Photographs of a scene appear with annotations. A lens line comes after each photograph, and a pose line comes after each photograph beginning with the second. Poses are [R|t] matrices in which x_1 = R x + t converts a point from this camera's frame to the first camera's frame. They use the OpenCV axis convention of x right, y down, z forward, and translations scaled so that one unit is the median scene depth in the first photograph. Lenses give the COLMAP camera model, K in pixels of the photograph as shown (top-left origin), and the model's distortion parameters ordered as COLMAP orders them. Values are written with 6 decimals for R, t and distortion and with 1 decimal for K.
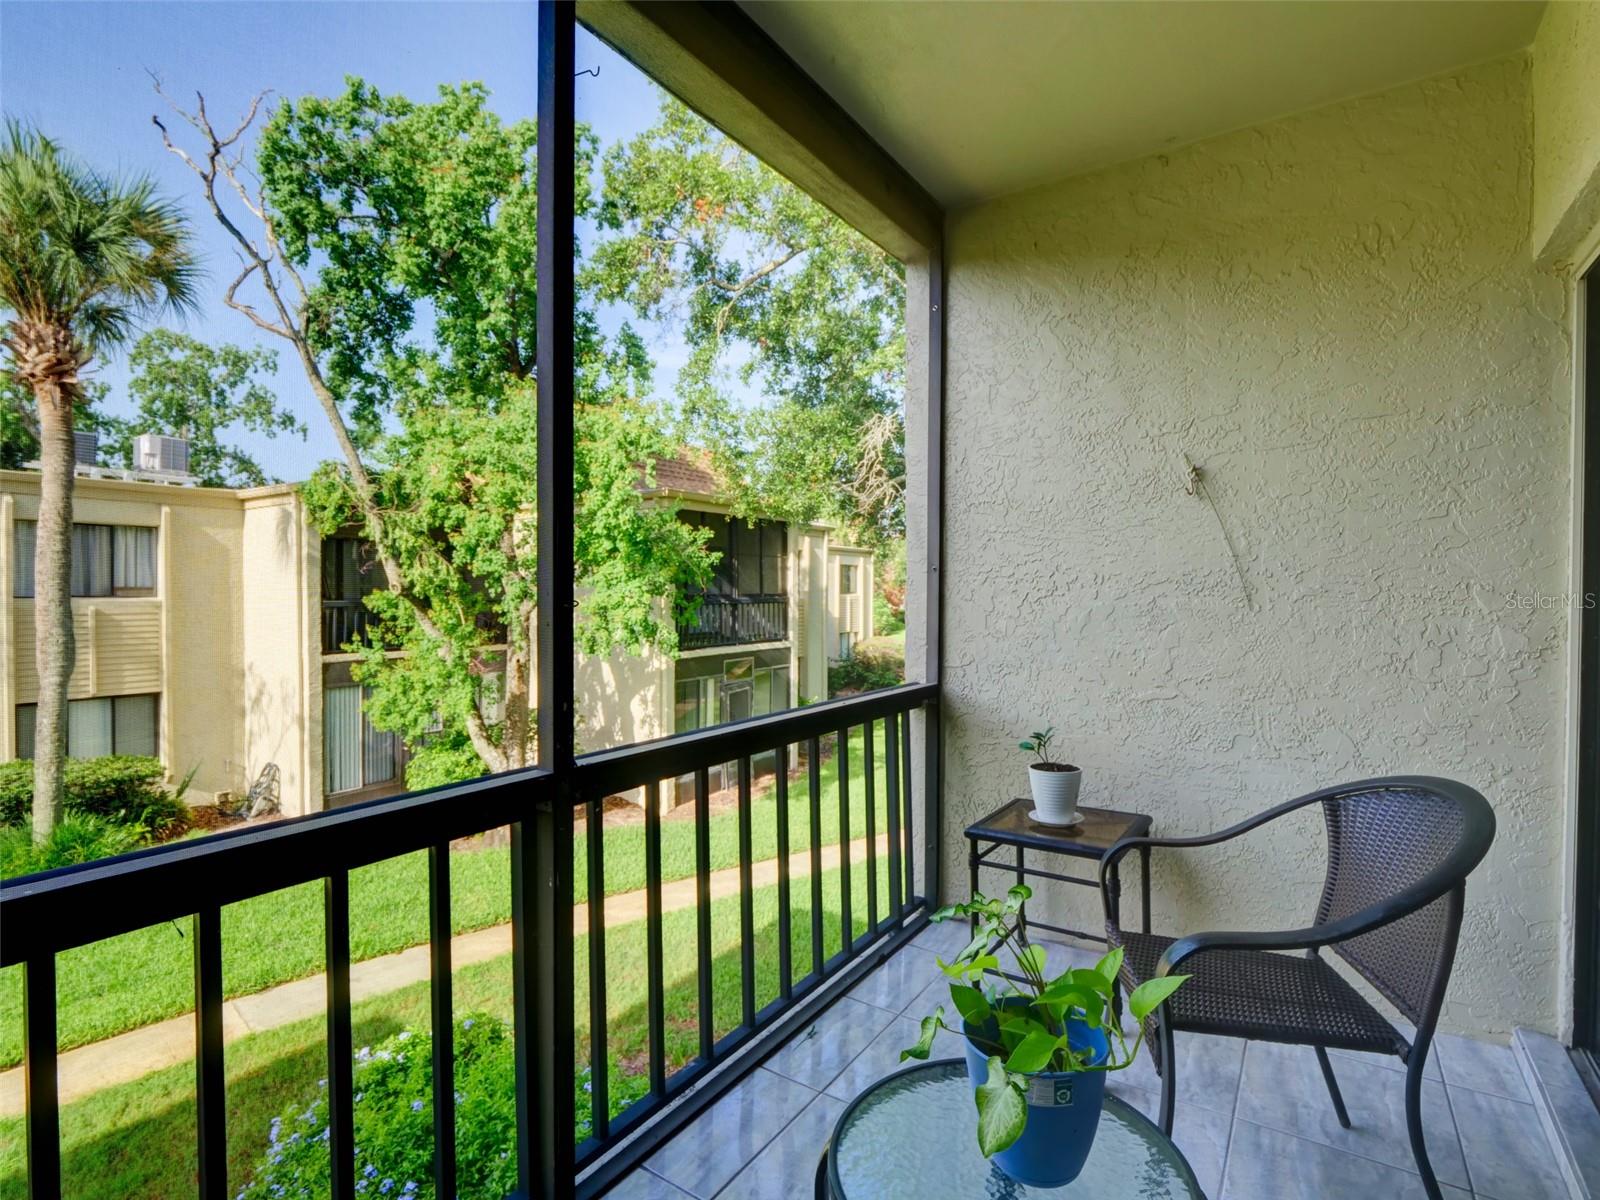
lens RADIAL K [[788.6, 0, 802.9], [0, 788.6, 604.5], [0, 0, 1]] dist [-0.002551, -0.003695]
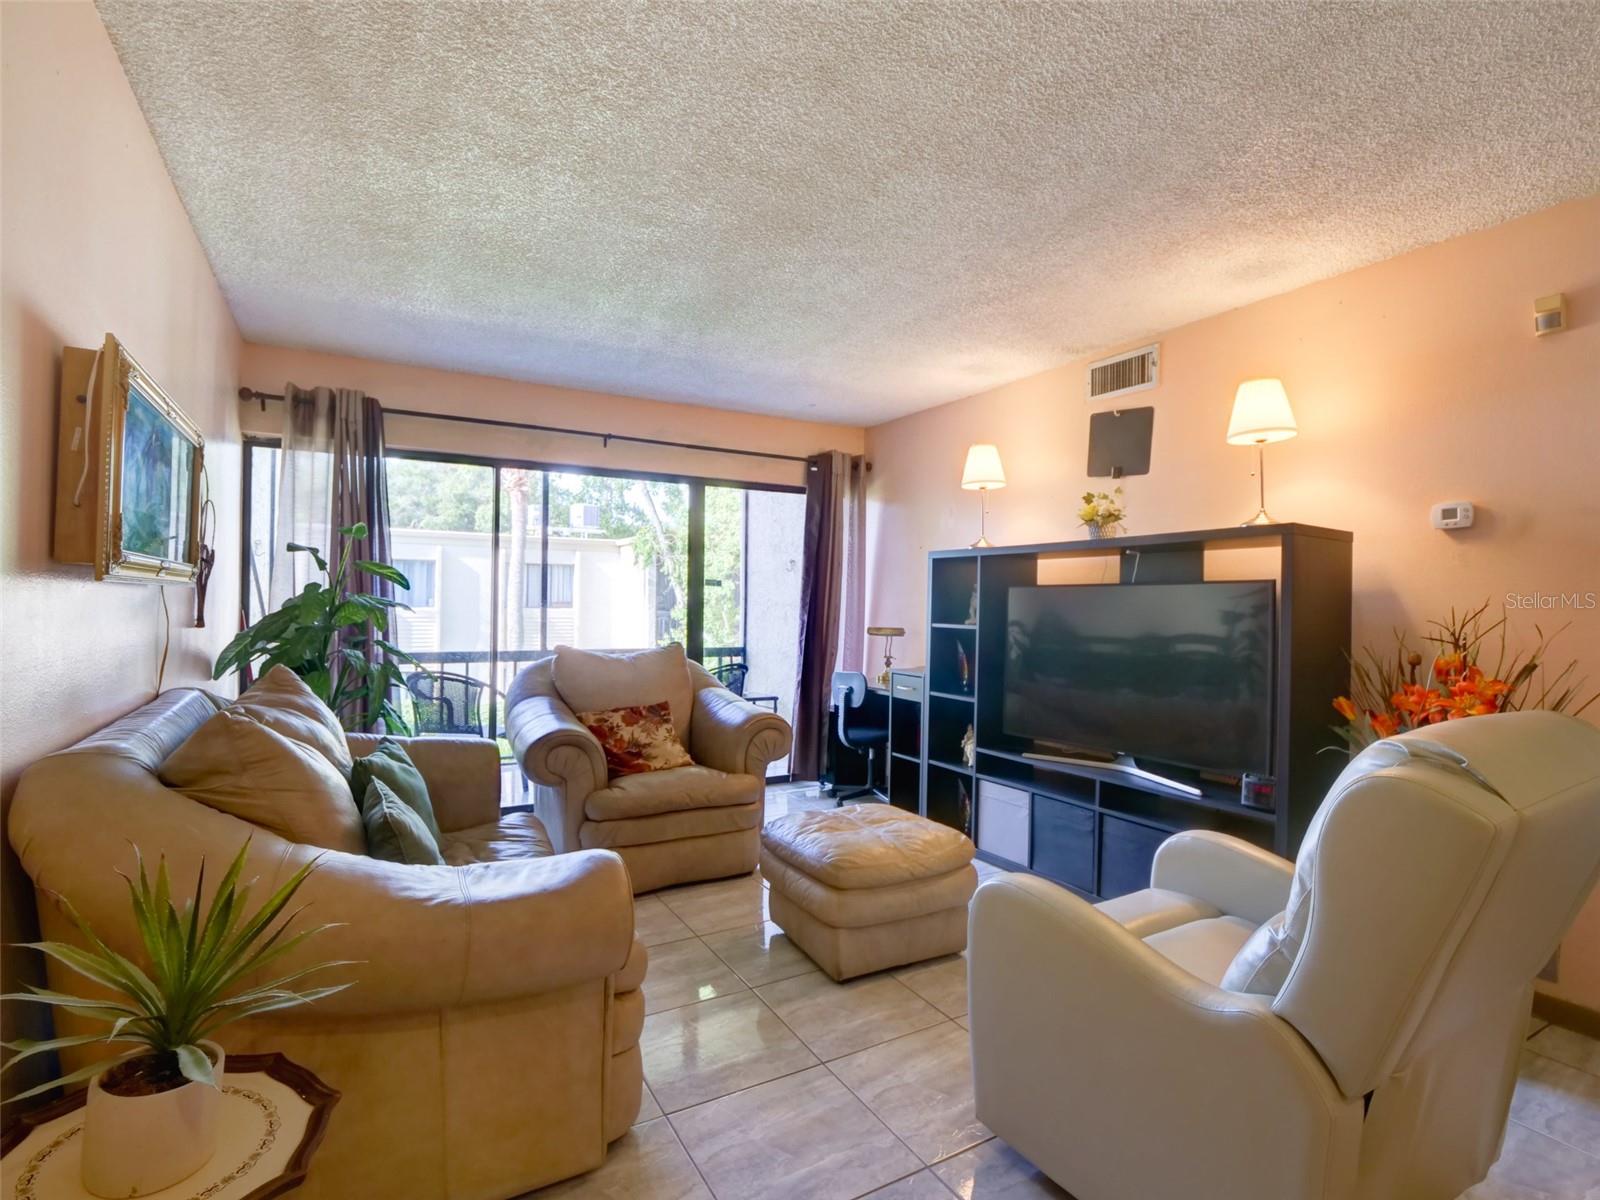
lens RADIAL K [[788.6, 0, 794.5], [0, 788.6, 599.0], [0, 0, 1]] dist [-0.002551, -0.003695]
pose [[0.893652, 0.006871, -0.448708, 0.399443], [-0.020263, 0.999481, -0.025052, 0.003780], [0.448303, 0.031480, 0.893327, -0.309801]]
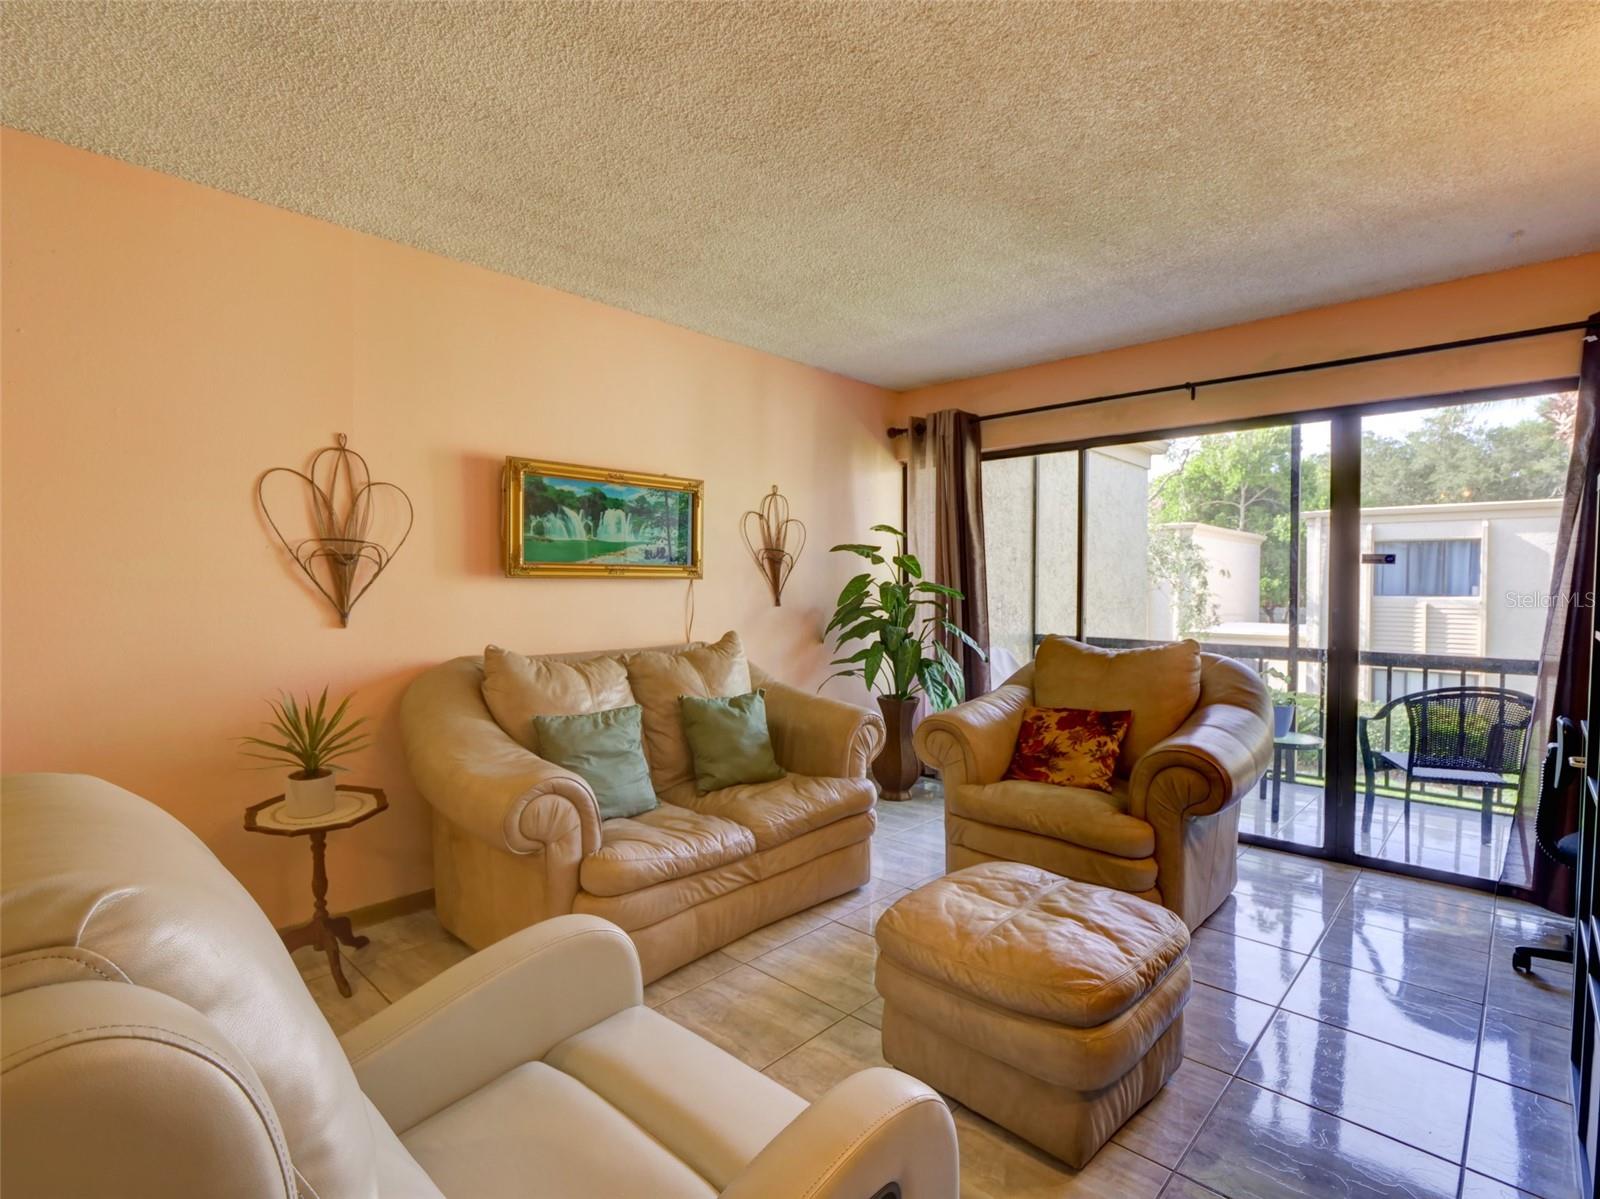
lens RADIAL K [[788.6, 0, 807.2], [0, 788.6, 601.9], [0, 0, 1]] dist [-0.002551, -0.003695]
pose [[-0.143888, 0.019204, -0.989408, 0.492051], [-0.022054, 0.999501, 0.022607, -0.001332], [0.989348, 0.025073, -0.143393, -0.085853]]
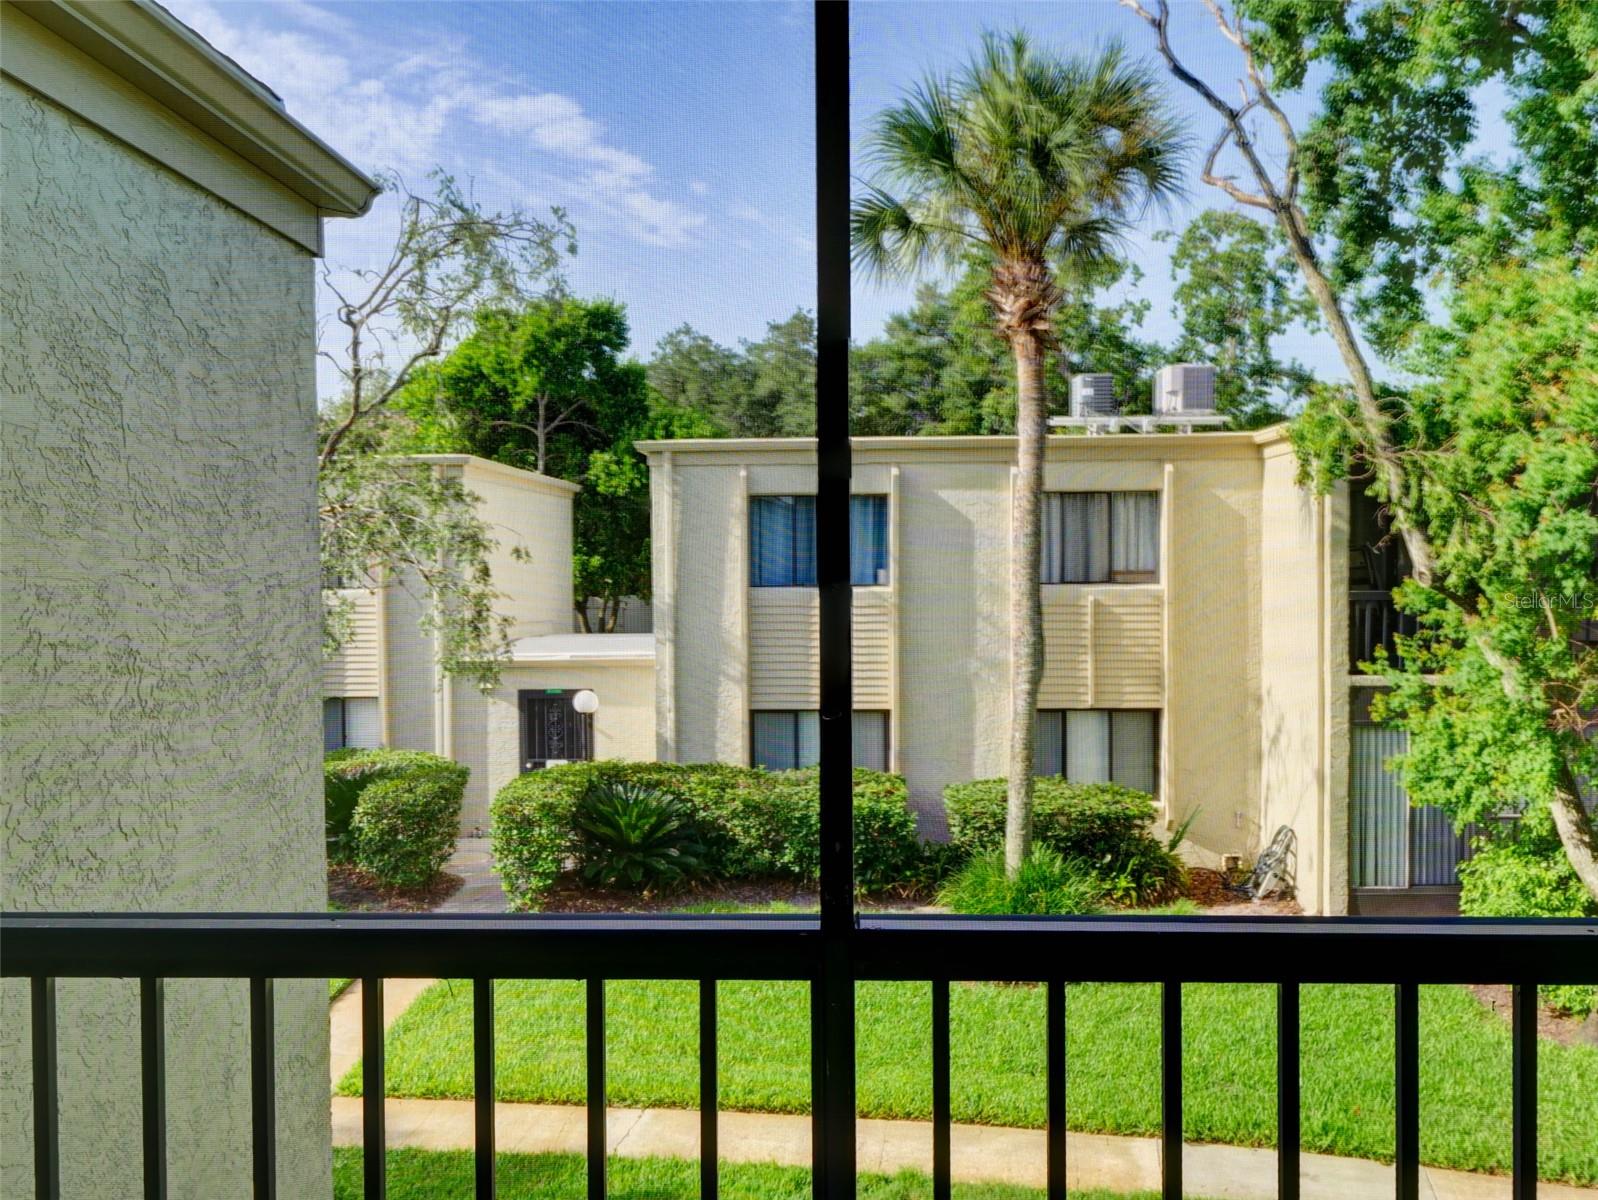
lens RADIAL K [[1326.3, 0, 796.7], [0, 1326.3, 619.6], [0, 0, 1]] dist [0.000150, 0.012428]
pose [[0.523654, 0.031553, -0.851347, 0.110386], [-0.006354, 0.999431, 0.033132, -0.019343], [0.851908, -0.011940, 0.523556, 0.044157]]
